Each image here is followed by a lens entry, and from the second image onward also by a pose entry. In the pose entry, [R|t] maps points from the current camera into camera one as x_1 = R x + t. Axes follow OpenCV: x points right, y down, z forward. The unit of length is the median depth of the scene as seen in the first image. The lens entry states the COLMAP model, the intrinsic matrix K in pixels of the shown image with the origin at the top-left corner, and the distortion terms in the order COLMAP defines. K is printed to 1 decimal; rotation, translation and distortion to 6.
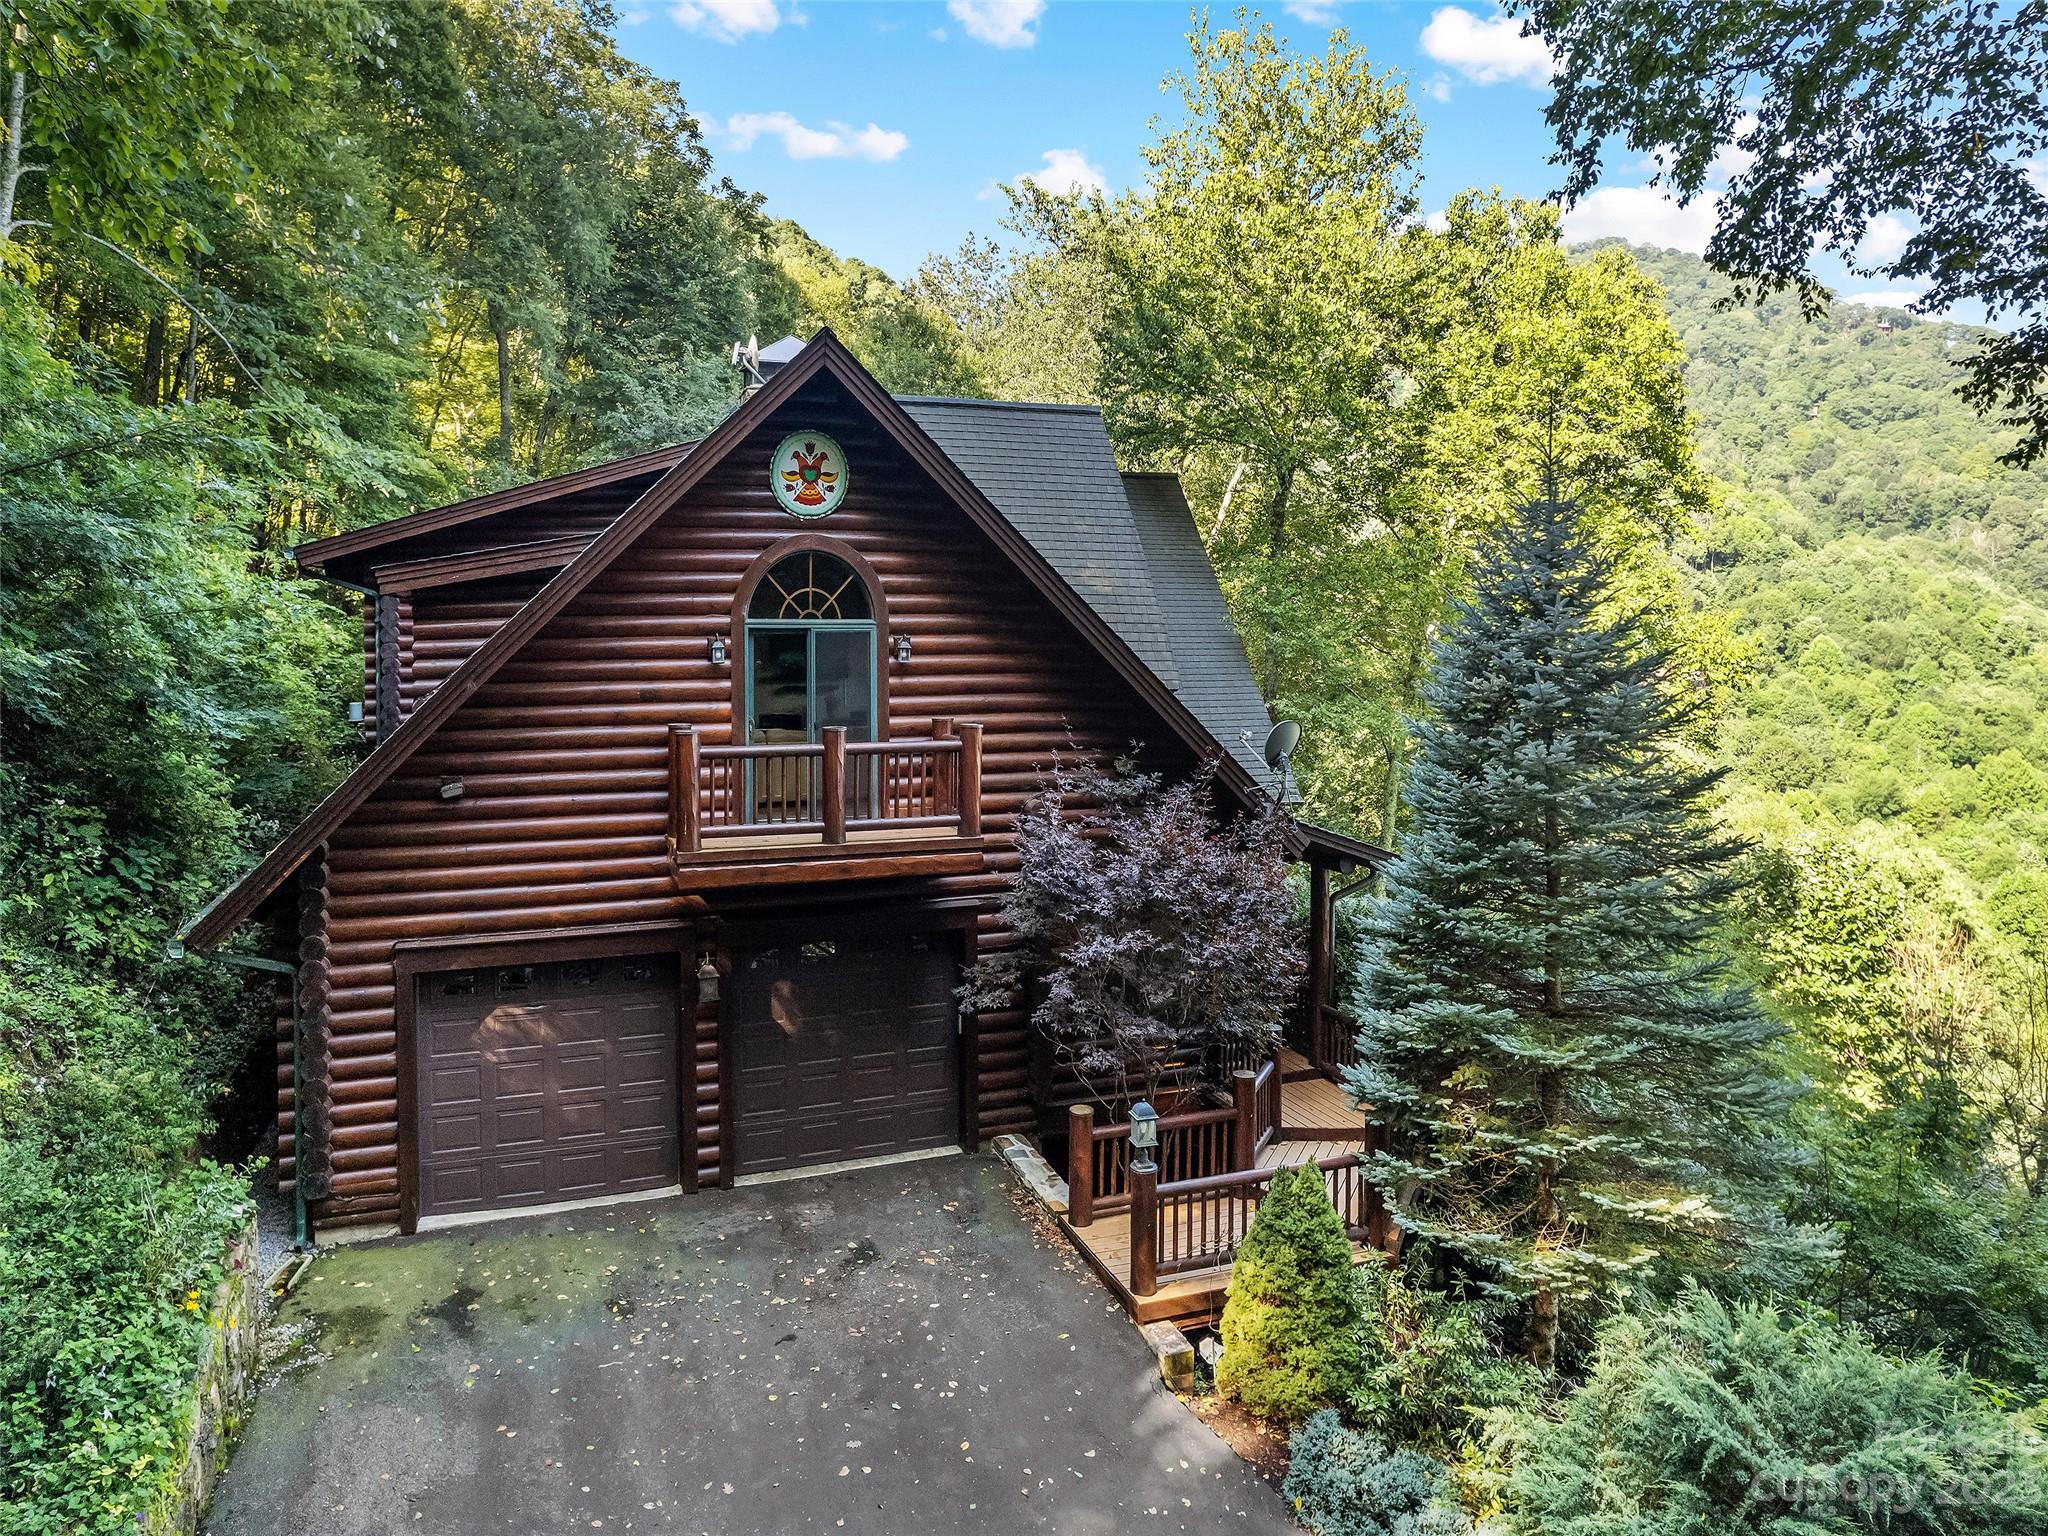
lens RADIAL K [[1294.4, 0, 1024.0], [0, 1294.4, 664.2], [0, 0, 1]] dist [-0.065064, 0.000239]
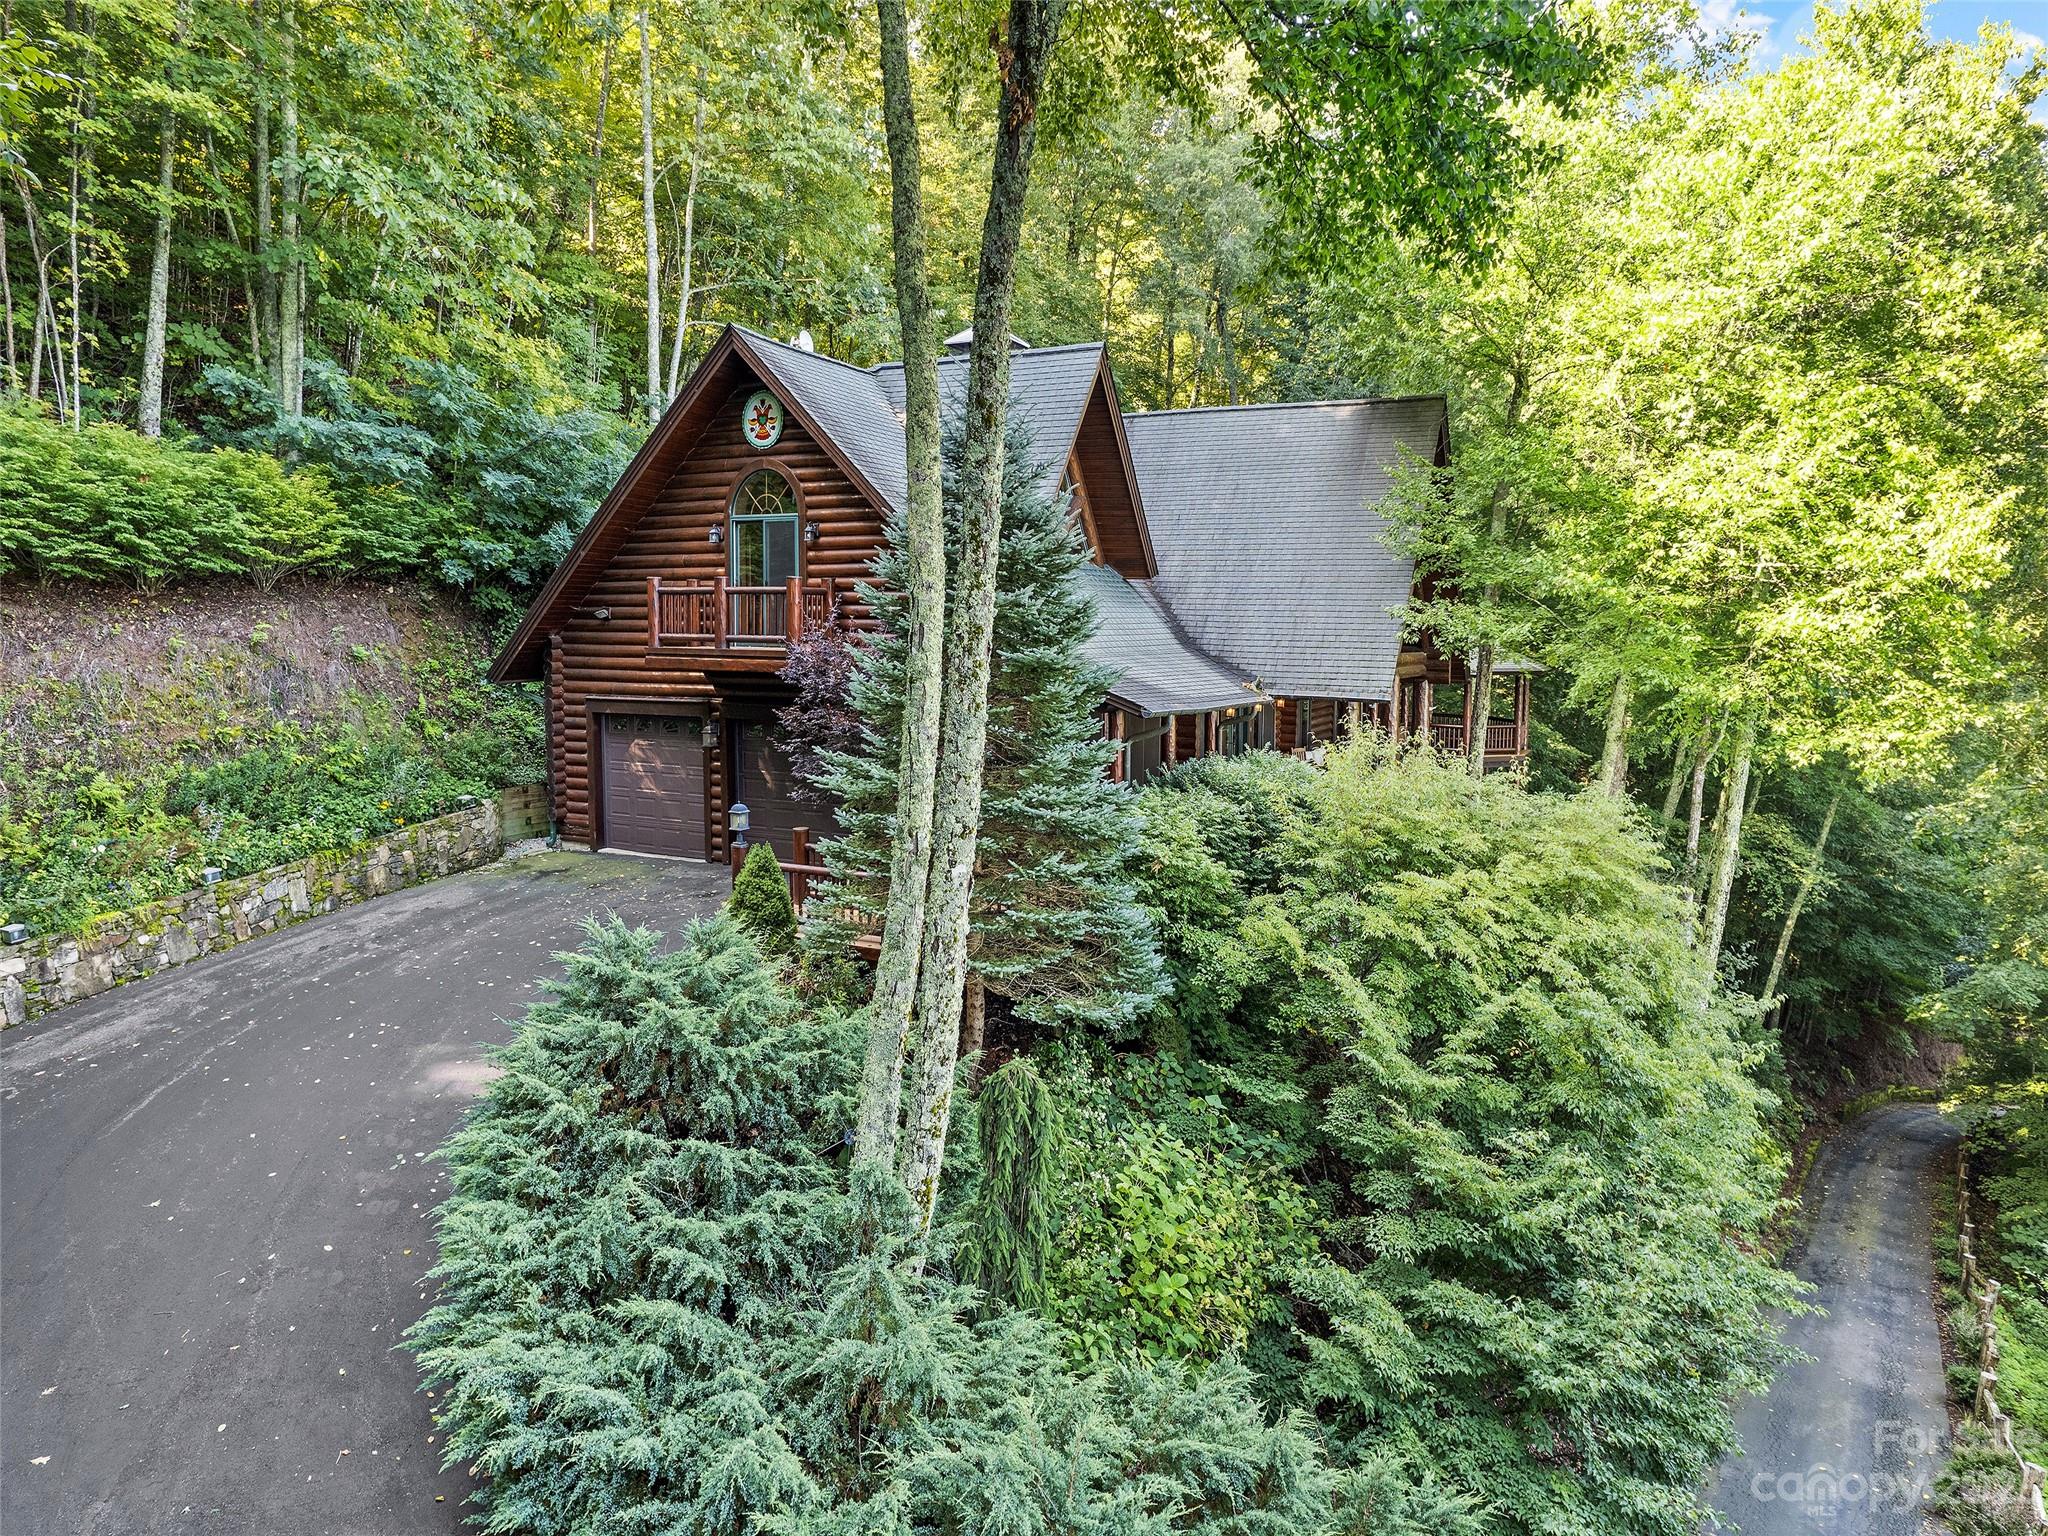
lens RADIAL K [[1298.1, 0, 1024.0], [0, 1298.1, 768.0], [0, 0, 1]] dist [-0.067398, 0.042977]
pose [[0.693798, 0.097604, -0.713525, 1.203019], [-0.021607, 0.993148, 0.114845, 0.084730], [0.719845, -0.064262, 0.691154, 0.125728]]
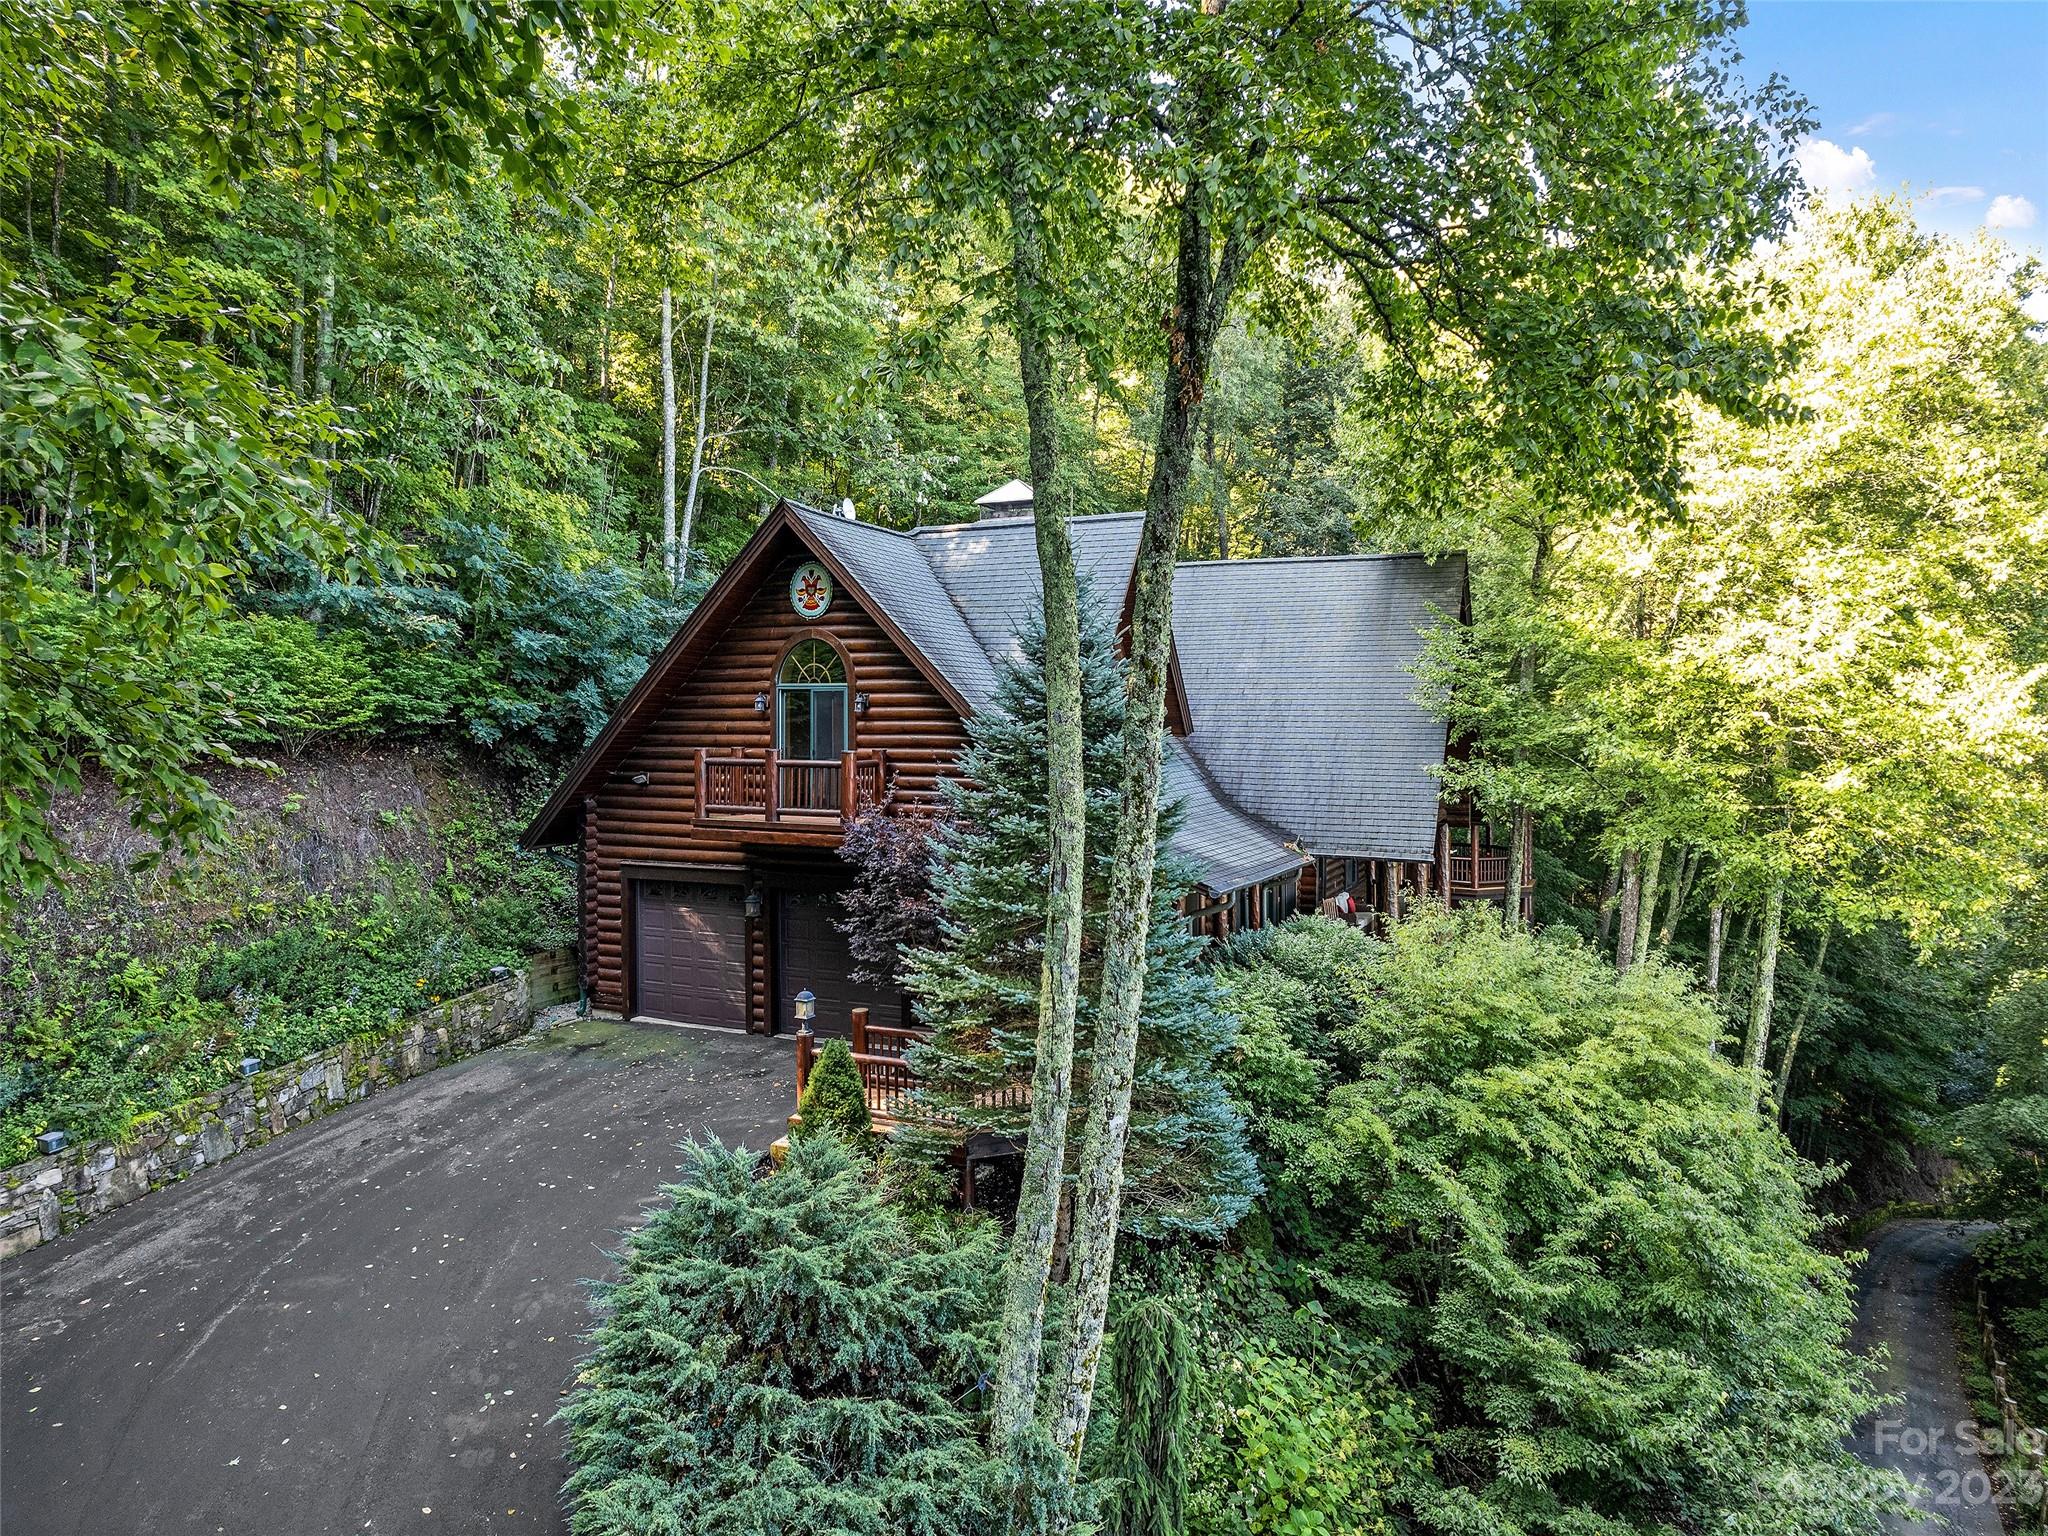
lens RADIAL K [[1313.0, 0, 1032.7], [0, 1313.0, 766.7], [0, 0, 1]] dist [-0.070996, 0.046980]
pose [[0.717313, 0.035141, -0.695864, 1.132477], [-0.016194, 0.999298, 0.033771, 0.008180], [0.696563, -0.012956, 0.717379, 0.050564]]
